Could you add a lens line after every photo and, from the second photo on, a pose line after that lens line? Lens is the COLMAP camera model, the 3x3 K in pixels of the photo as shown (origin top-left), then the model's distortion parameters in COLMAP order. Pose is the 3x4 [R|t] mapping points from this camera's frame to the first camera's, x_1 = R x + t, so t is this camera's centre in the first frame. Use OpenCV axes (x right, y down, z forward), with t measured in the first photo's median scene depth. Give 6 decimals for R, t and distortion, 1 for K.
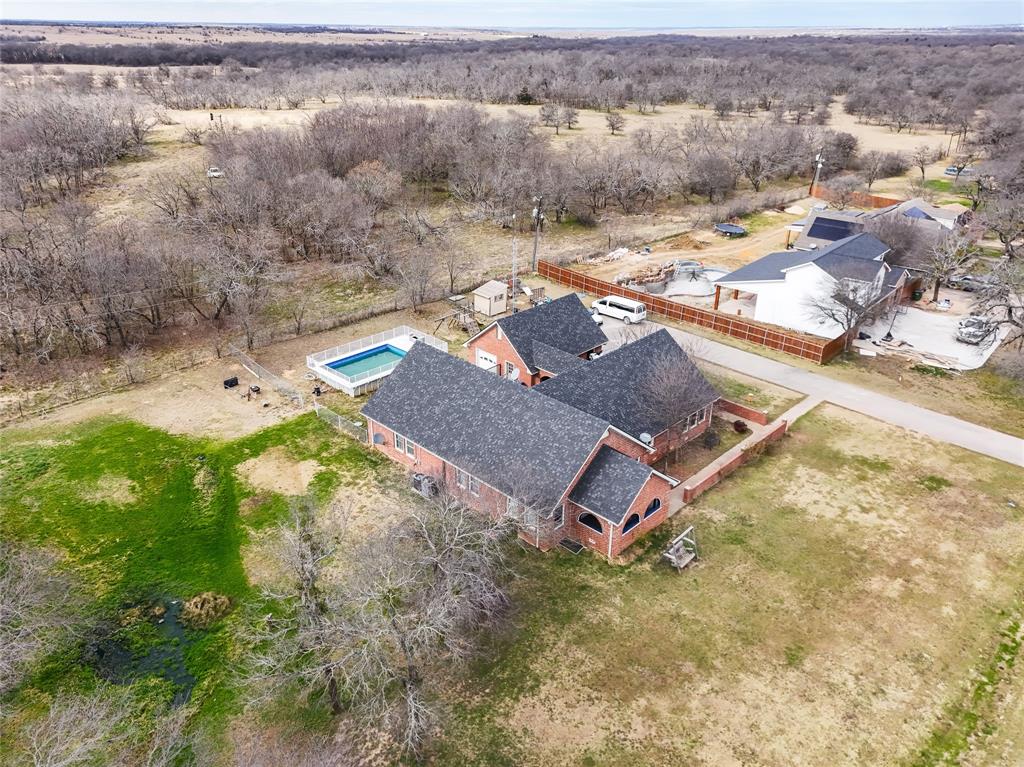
lens RADIAL K [[748.7, 0, 510.0], [0, 748.7, 382.0], [0, 0, 1]] dist [0.076104, -0.061054]
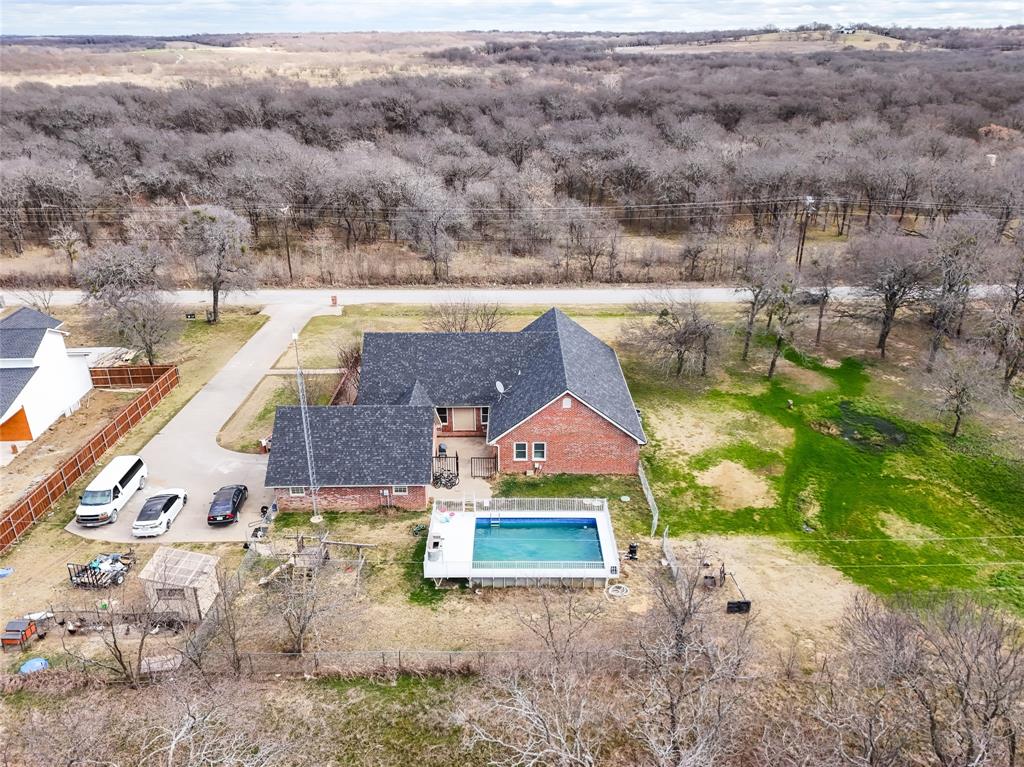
lens RADIAL K [[748.7, 0, 509.3], [0, 748.7, 385.6], [0, 0, 1]] dist [0.076104, -0.061054]
pose [[-0.693131, -0.299664, 0.655569, -0.705046], [0.304943, 0.702184, 0.643388, -0.698830], [-0.653130, 0.645863, -0.395325, 1.488557]]
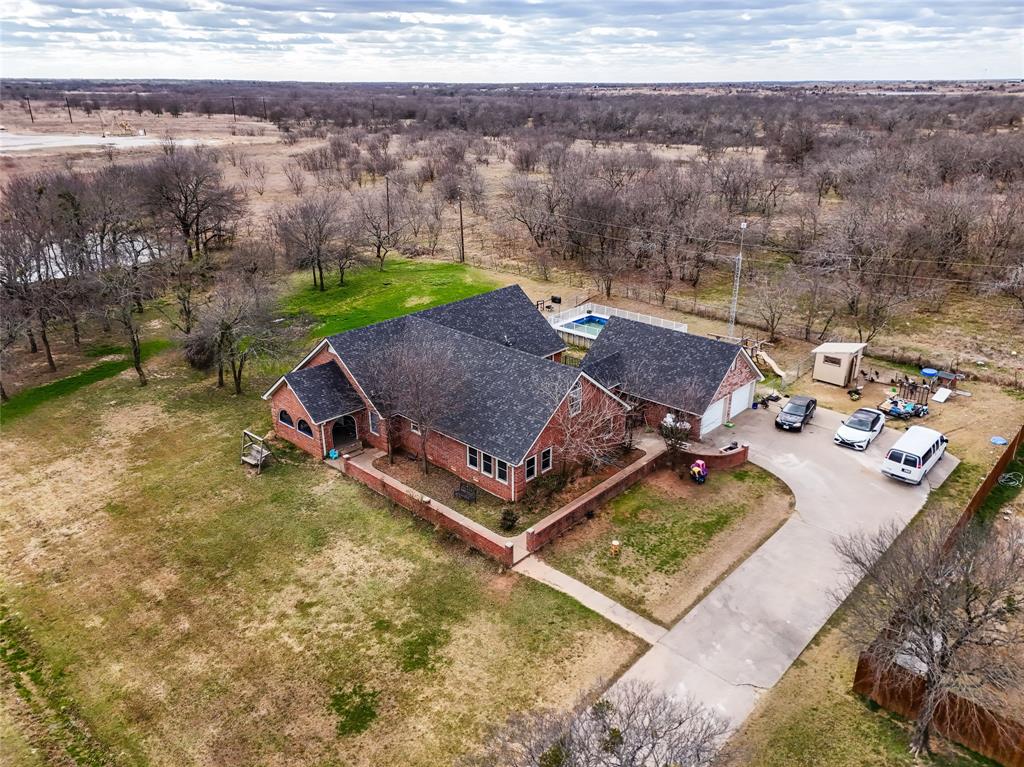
lens RADIAL K [[748.7, 0, 512.3], [0, 748.7, 382.9], [0, 0, 1]] dist [0.076104, -0.061054]
pose [[0.016106, 0.365067, -0.930842, 0.994089], [-0.425513, 0.844955, 0.324021, -0.300738], [0.904809, 0.390867, 0.168950, 0.923660]]
